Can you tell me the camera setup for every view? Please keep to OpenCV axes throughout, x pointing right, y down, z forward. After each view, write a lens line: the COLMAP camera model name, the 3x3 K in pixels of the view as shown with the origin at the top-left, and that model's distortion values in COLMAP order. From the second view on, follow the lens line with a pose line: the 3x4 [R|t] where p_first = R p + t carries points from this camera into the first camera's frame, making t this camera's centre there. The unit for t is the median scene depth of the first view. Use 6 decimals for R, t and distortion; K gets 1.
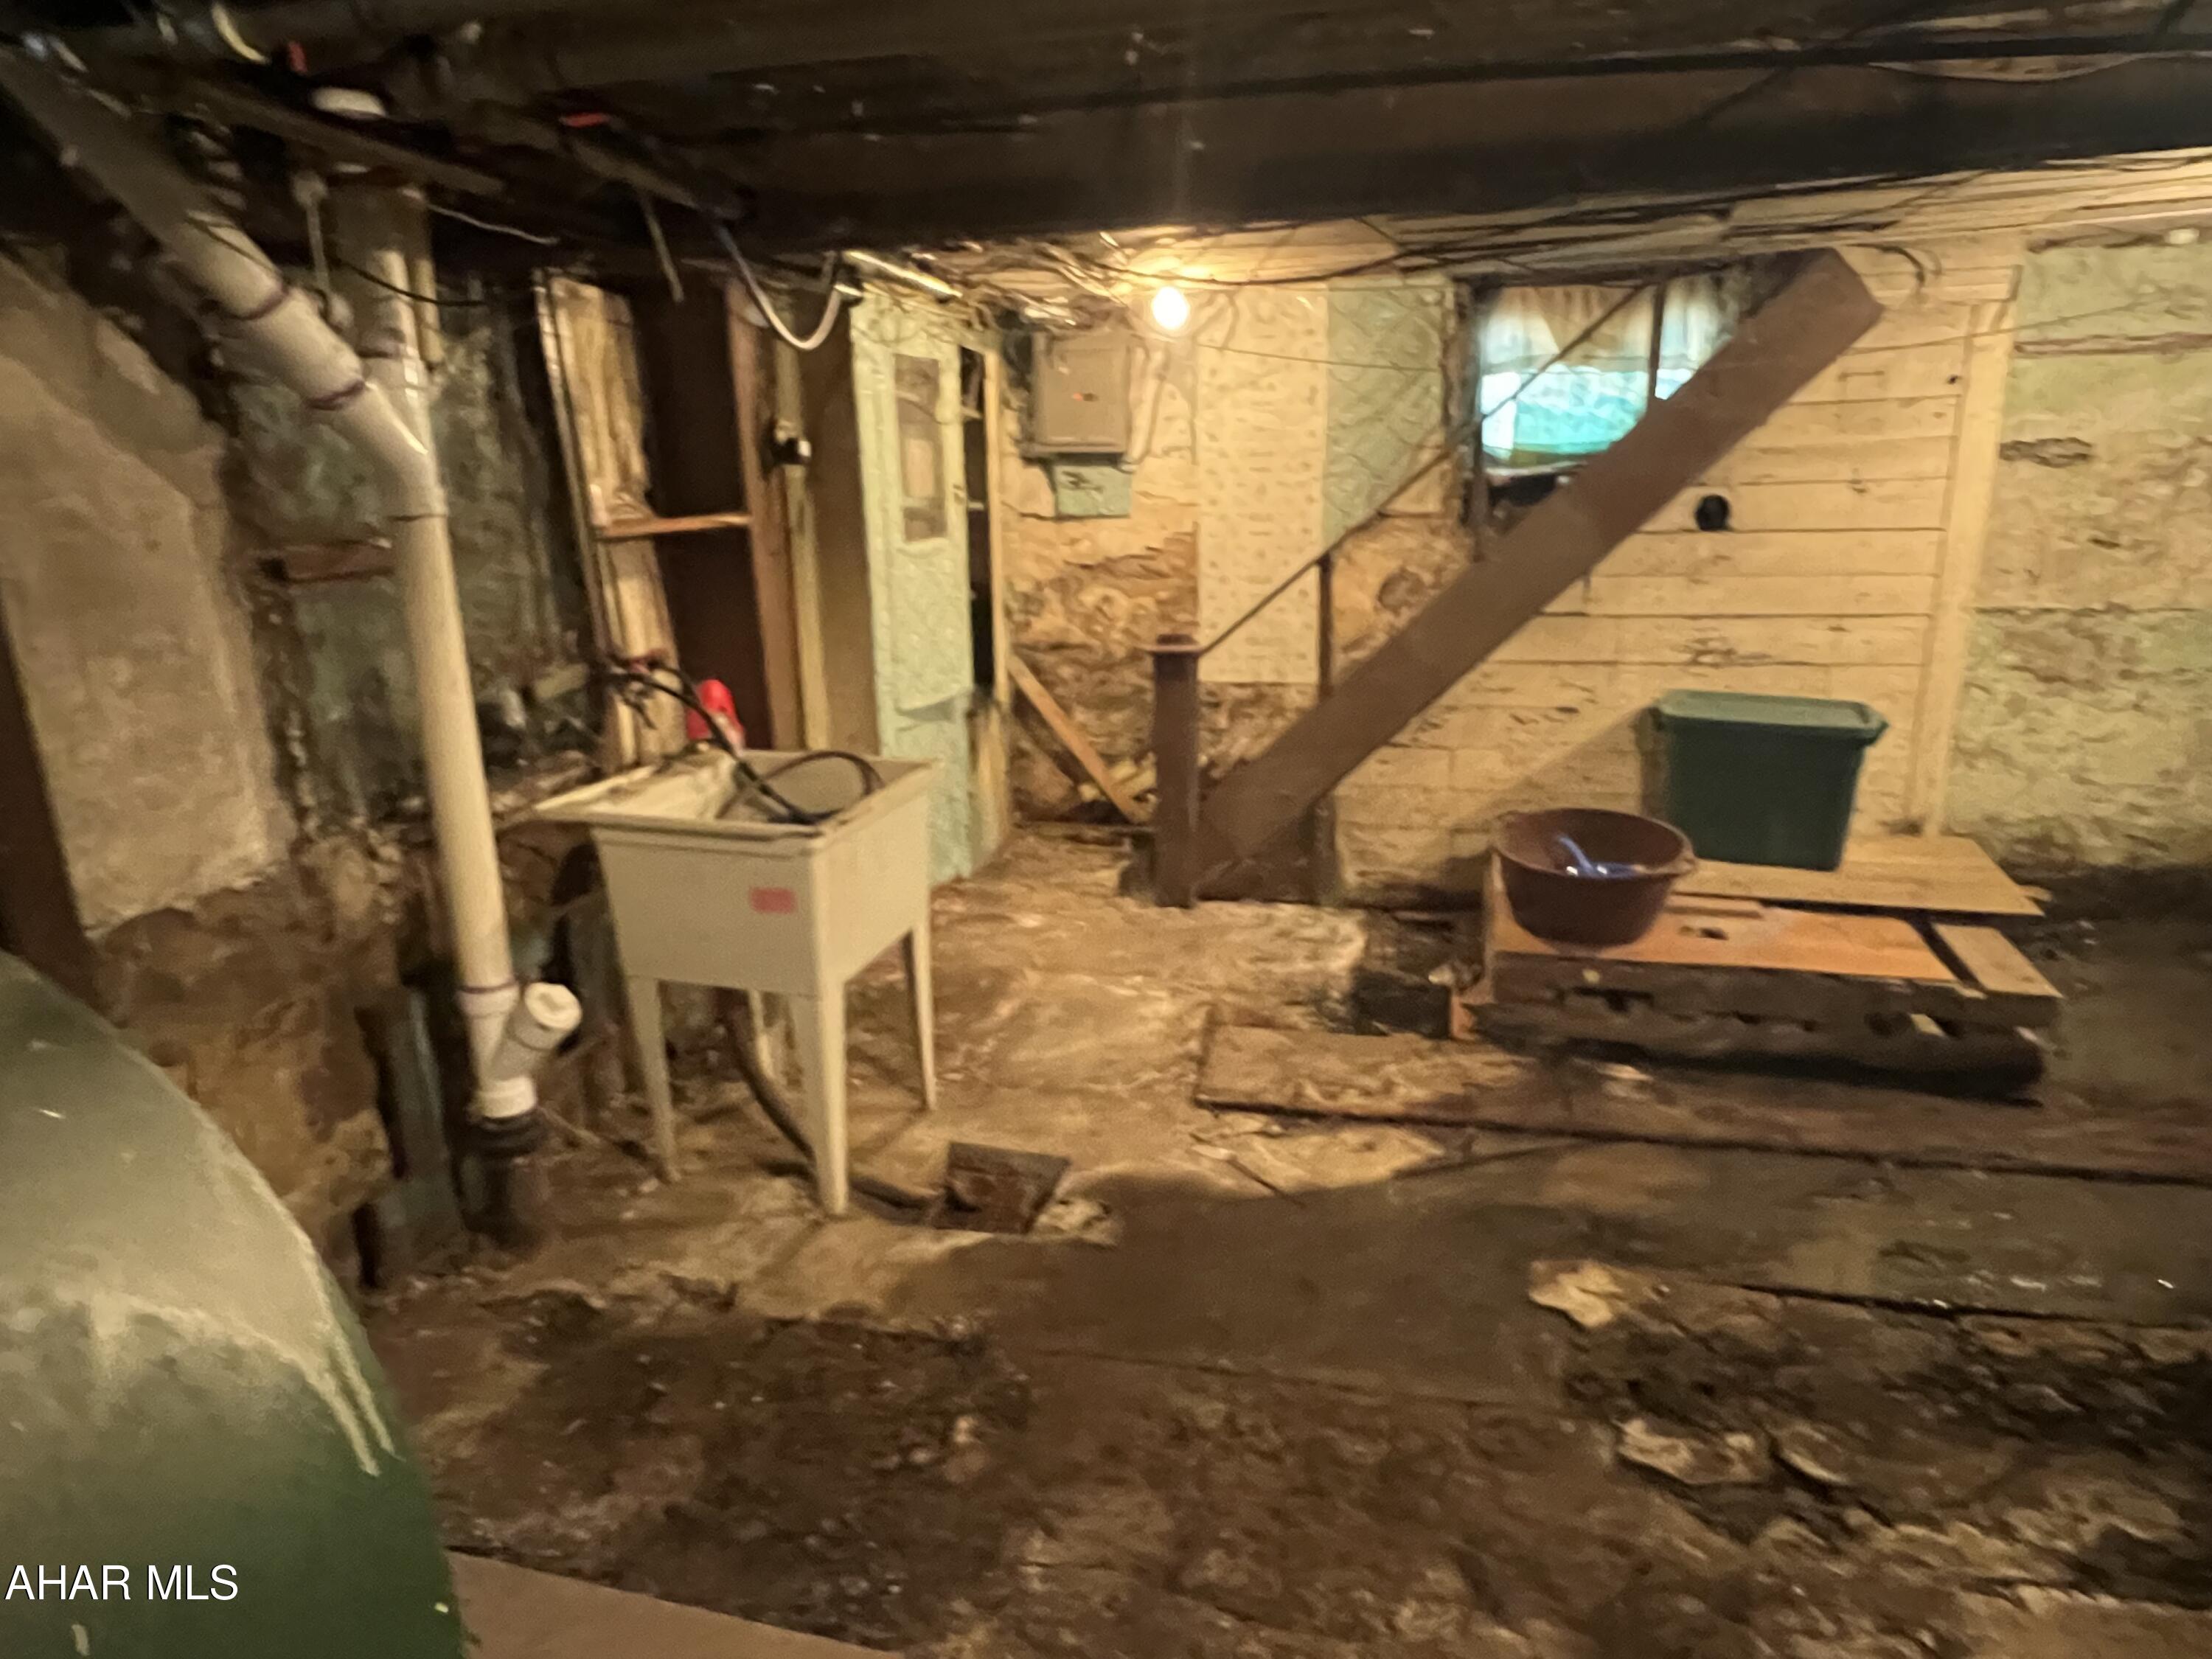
lens RADIAL K [[1313.8, 0, 1098.8], [0, 1313.8, 843.5], [0, 0, 1]] dist [-0.000557, -0.000917]
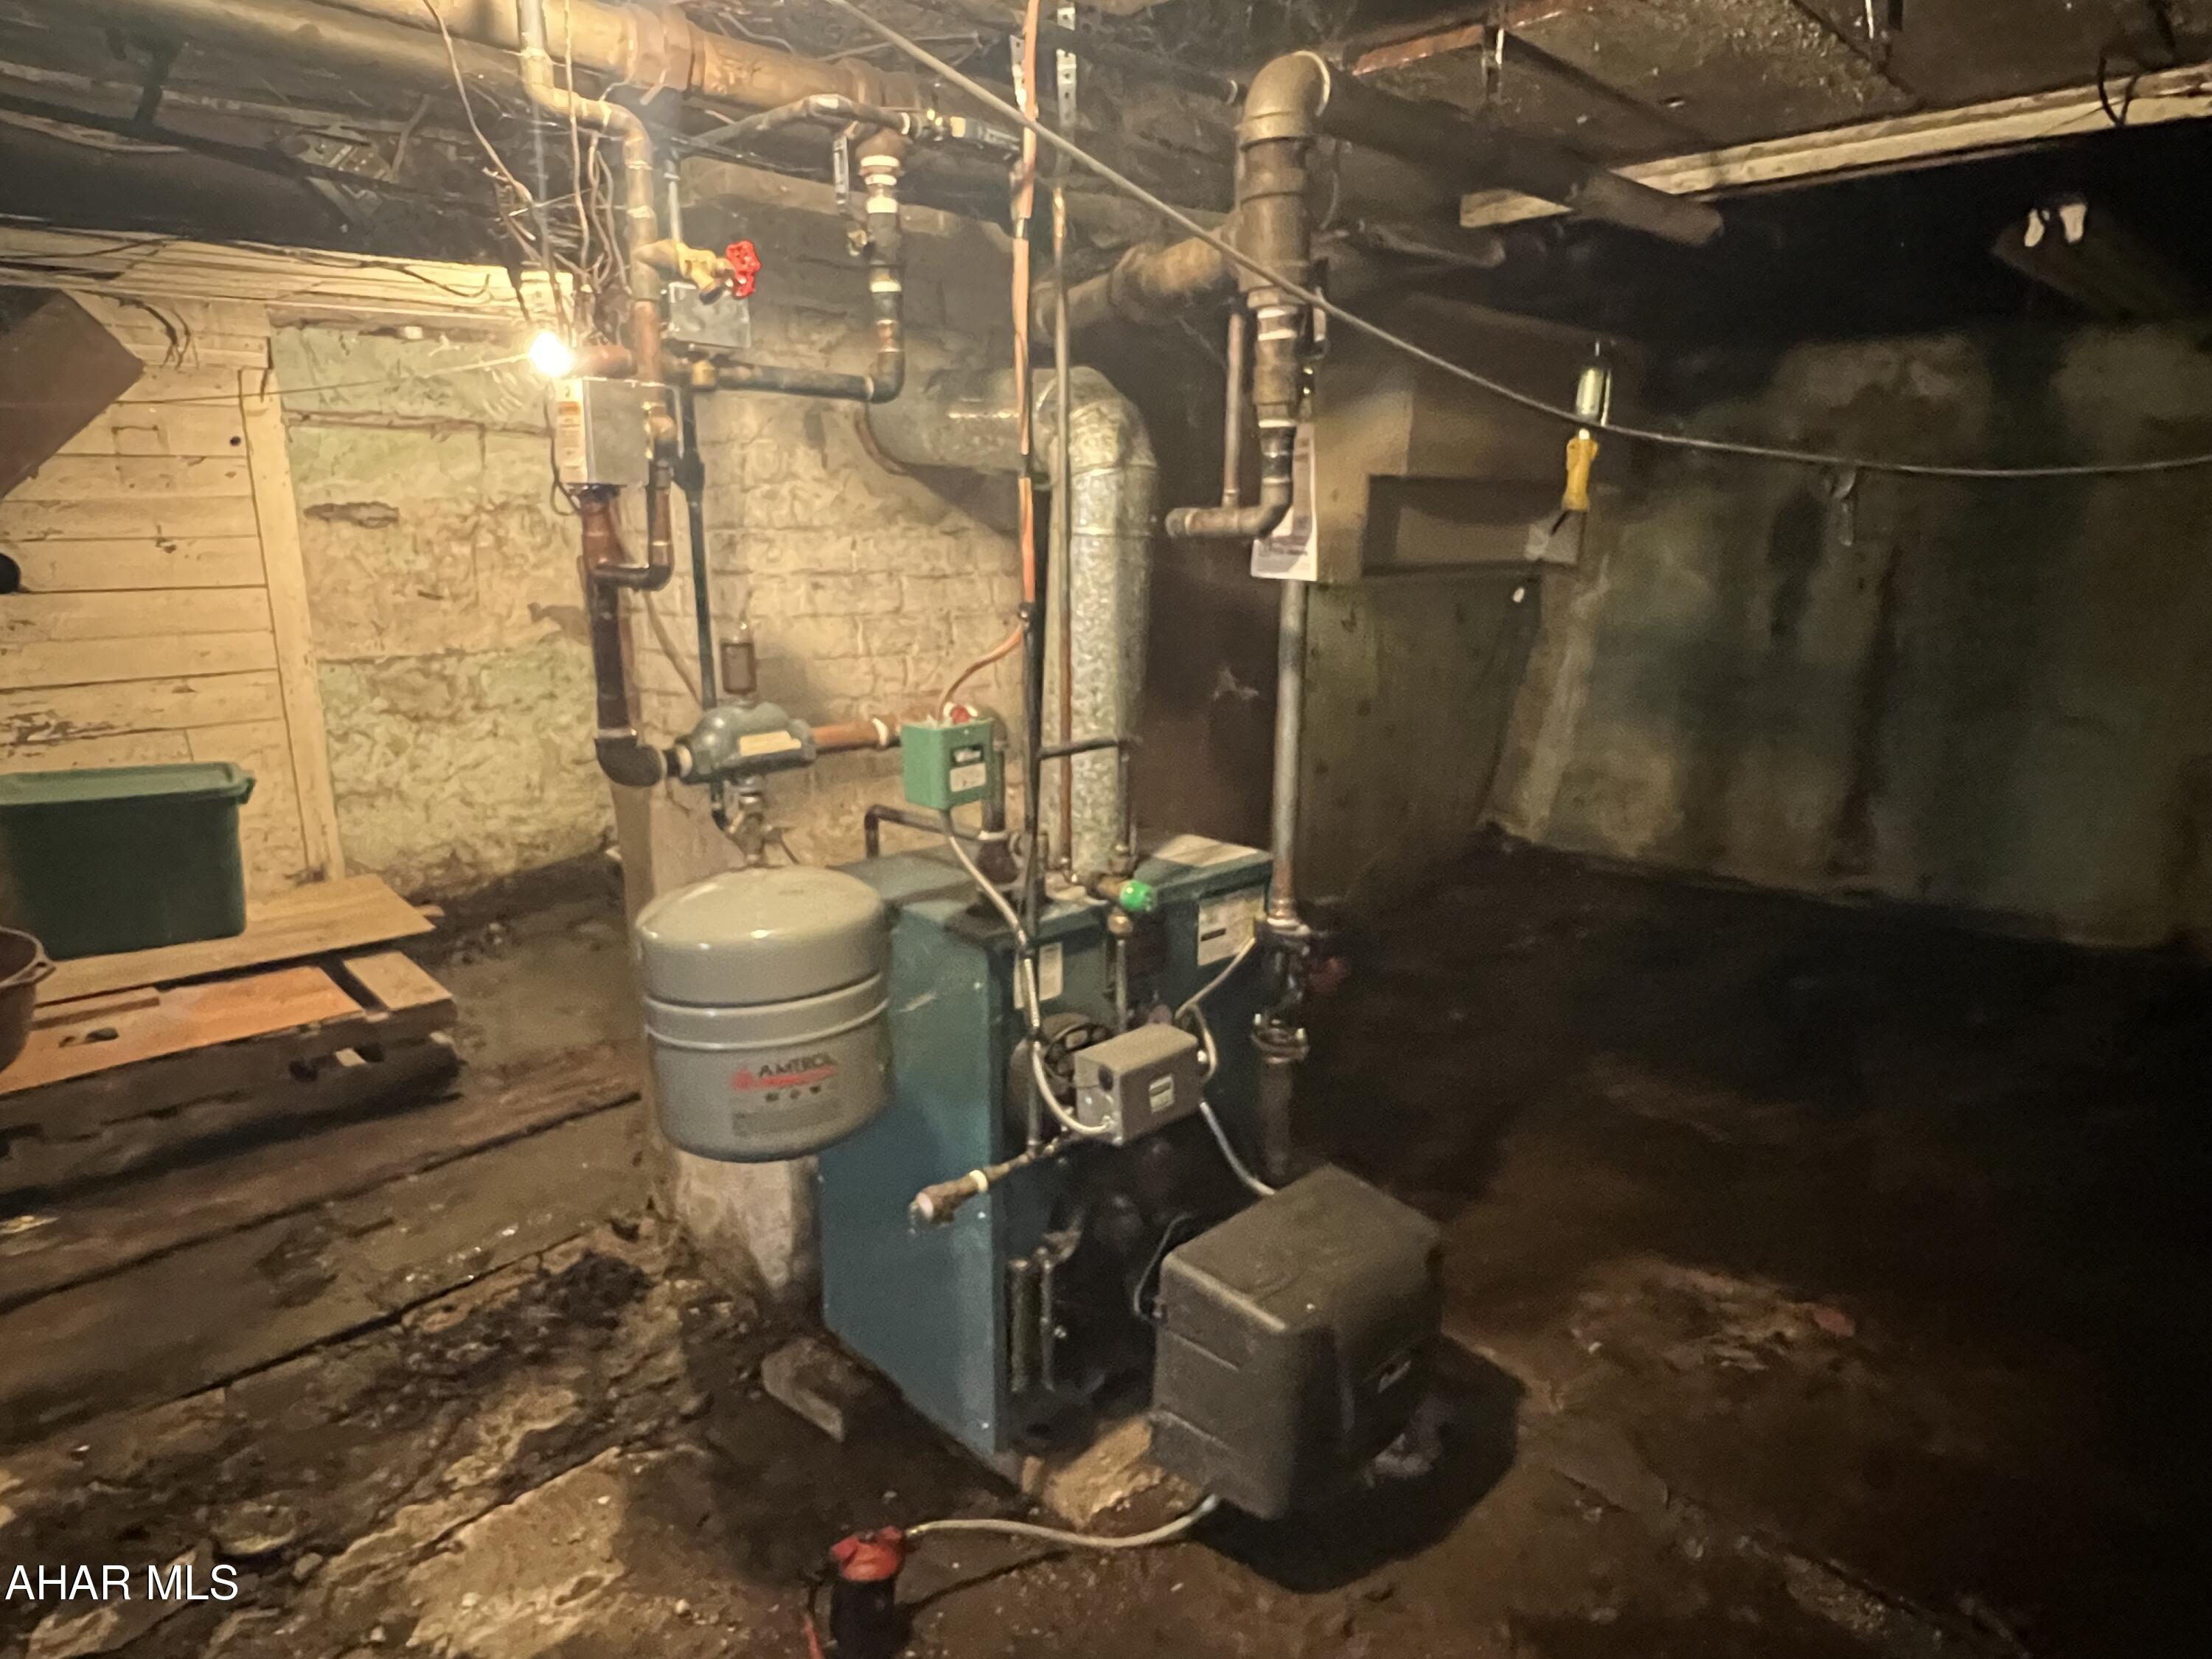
lens RADIAL K [[1313.8, 0, 1098.8], [0, 1313.8, 843.5], [0, 0, 1]] dist [-0.000557, -0.000917]
pose [[0.512993, -0.181625, 0.838958, 0.081448], [0.218793, 0.972744, 0.076805, 0.019616], [-0.830041, 0.144158, 0.538749, -0.062170]]
